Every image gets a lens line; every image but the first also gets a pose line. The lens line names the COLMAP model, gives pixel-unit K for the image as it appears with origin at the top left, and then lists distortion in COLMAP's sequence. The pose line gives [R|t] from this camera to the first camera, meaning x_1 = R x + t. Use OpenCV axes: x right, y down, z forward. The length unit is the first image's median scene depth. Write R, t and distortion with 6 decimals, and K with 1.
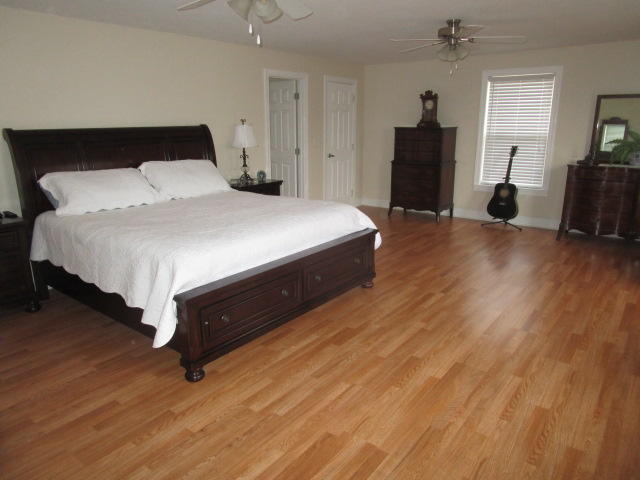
lens RADIAL K [[456.3, 0, 319.7], [0, 456.3, 235.8], [0, 0, 1]] dist [-0.021894, 0.002635]
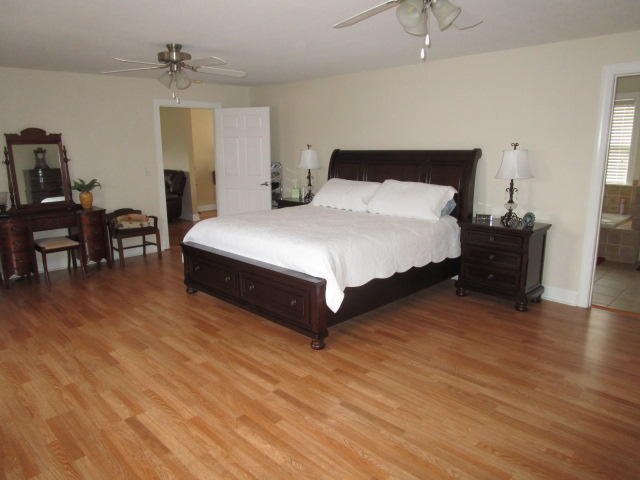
lens RADIAL K [[456.3, 0, 318.2], [0, 456.3, 243.3], [0, 0, 1]] dist [-0.021894, 0.002635]
pose [[-0.142903, 0.215827, -0.965918, 1.050627], [-0.231893, 0.941468, 0.244672, -0.326846], [0.962187, 0.258954, -0.084490, 1.250997]]
